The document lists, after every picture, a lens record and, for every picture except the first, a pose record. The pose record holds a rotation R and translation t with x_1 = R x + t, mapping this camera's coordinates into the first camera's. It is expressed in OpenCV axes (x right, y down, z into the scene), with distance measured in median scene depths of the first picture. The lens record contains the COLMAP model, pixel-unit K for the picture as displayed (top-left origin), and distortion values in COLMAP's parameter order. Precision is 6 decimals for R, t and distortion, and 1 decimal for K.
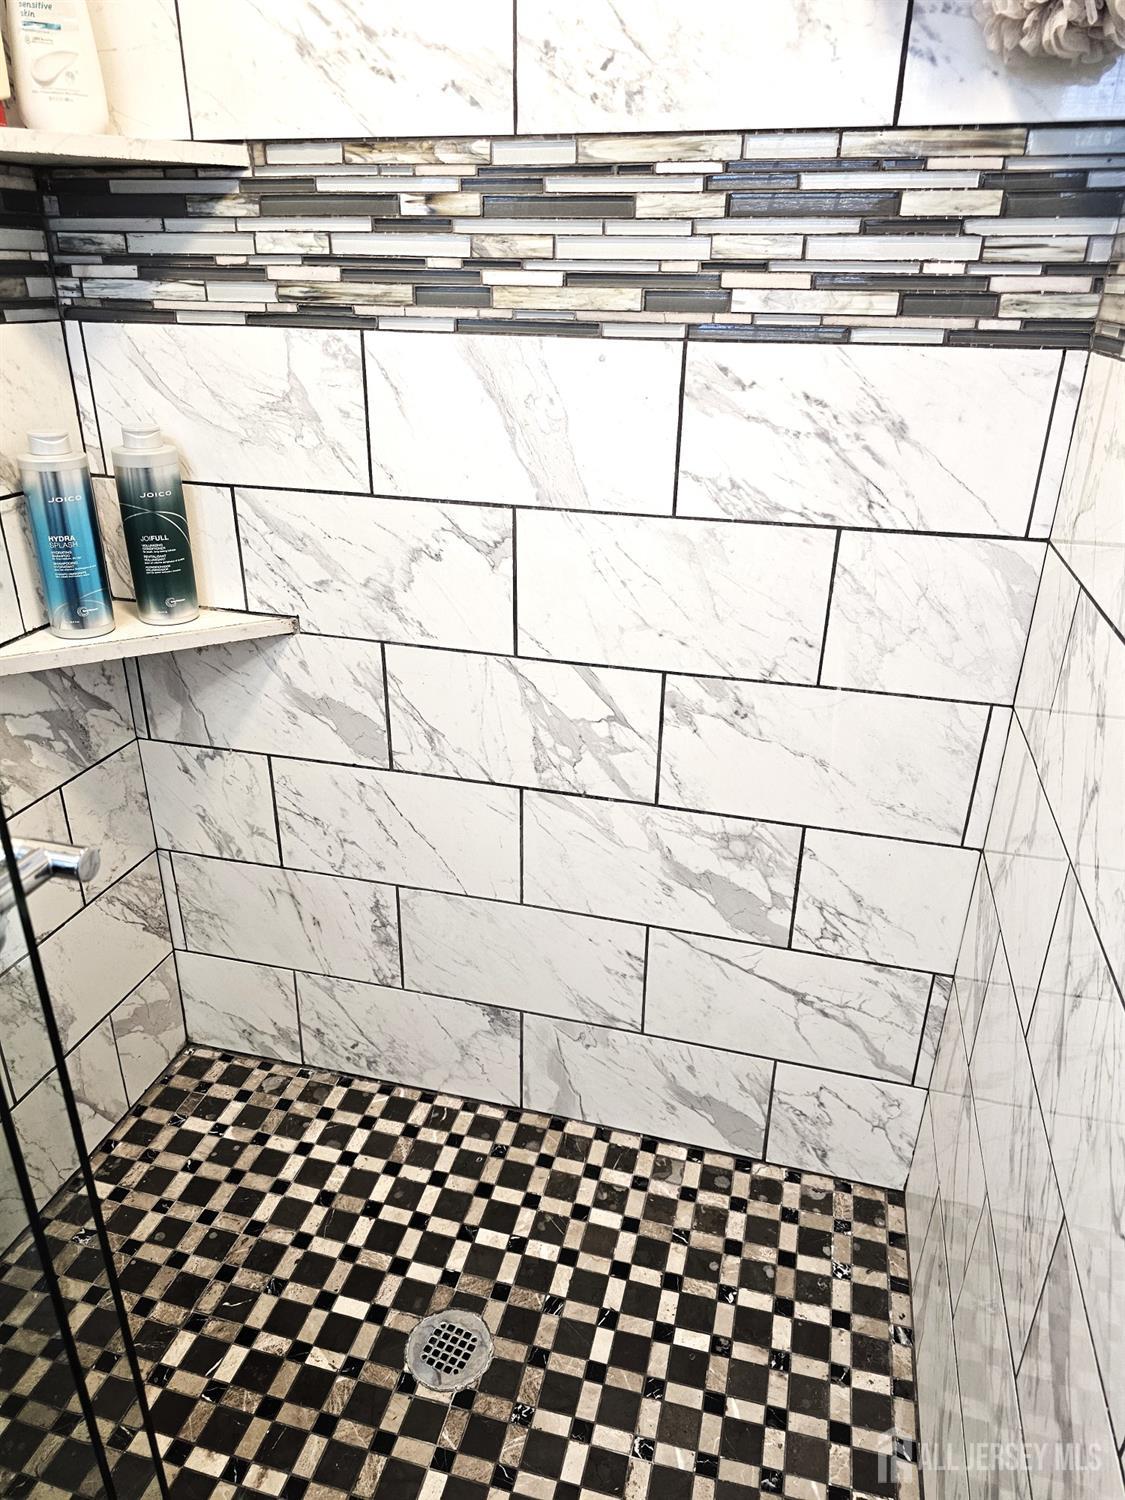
lens RADIAL K [[1000.3, 0, 567.4], [0, 1000.3, 749.7], [0, 0, 1]] dist [0.038970, -0.041130]
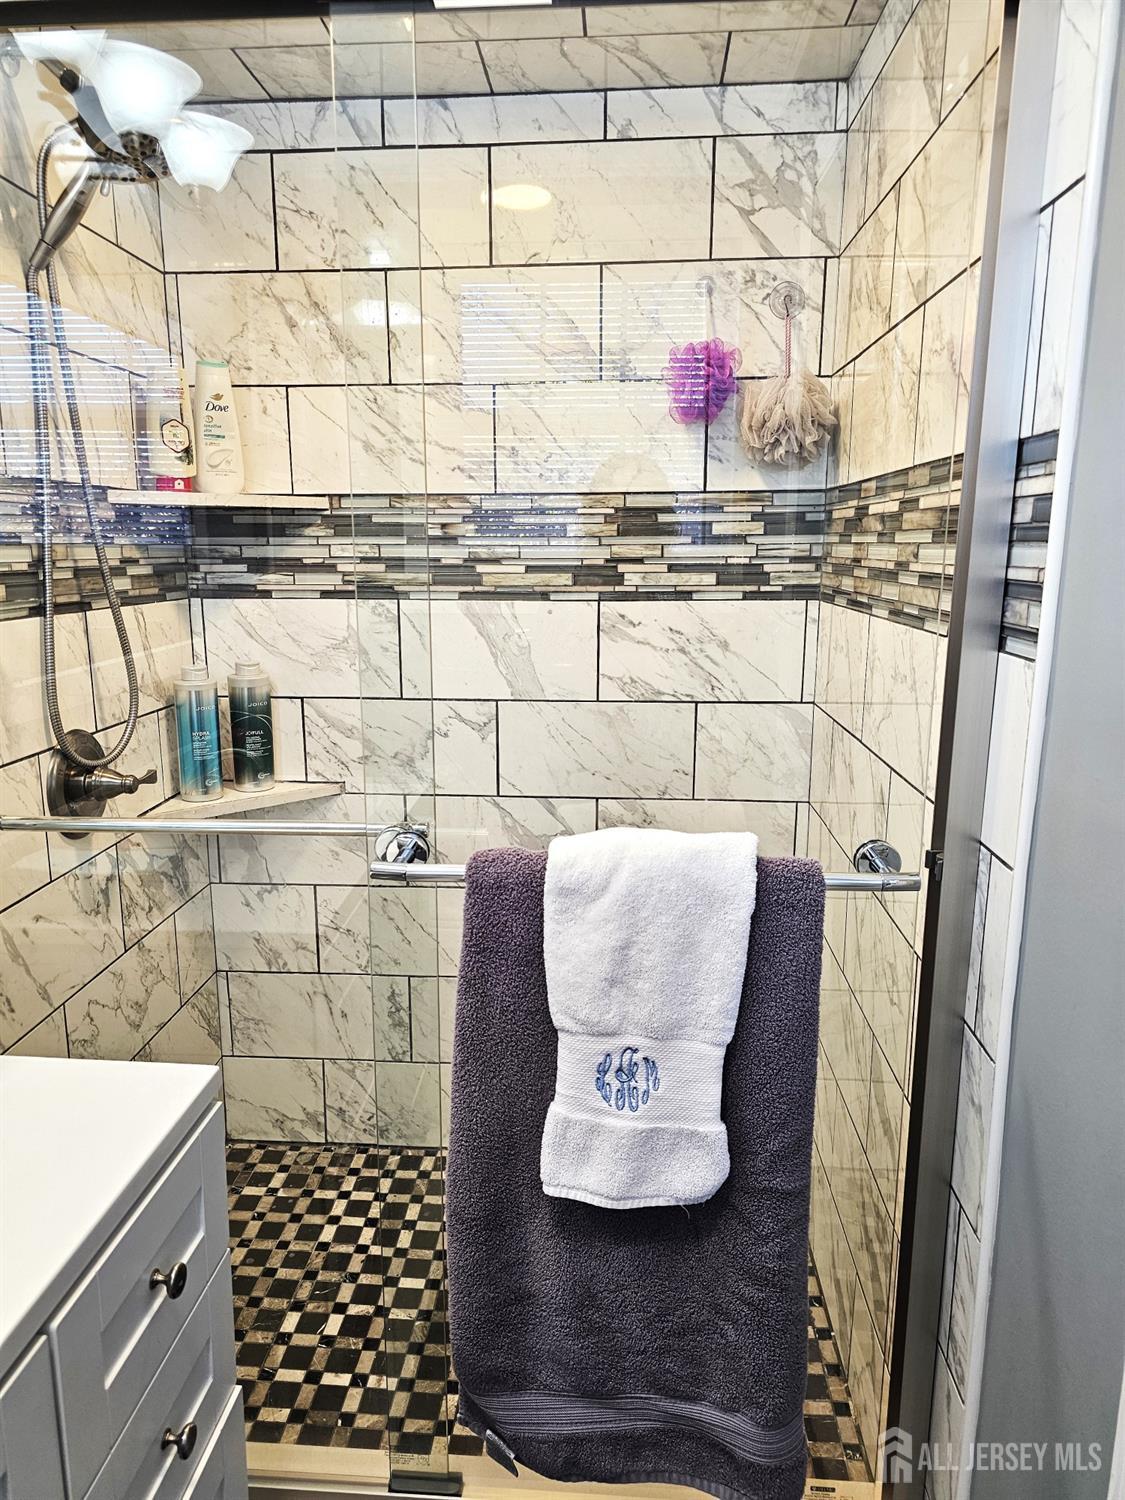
lens RADIAL K [[1000.3, 0, 550.8], [0, 1000.3, 761.0], [0, 0, 1]] dist [0.038970, -0.041130]
pose [[0.983200, -0.052391, 0.174850, -0.249808], [0.090394, 0.971964, -0.217060, 0.201986], [-0.158576, 0.229219, 0.960371, -0.511722]]
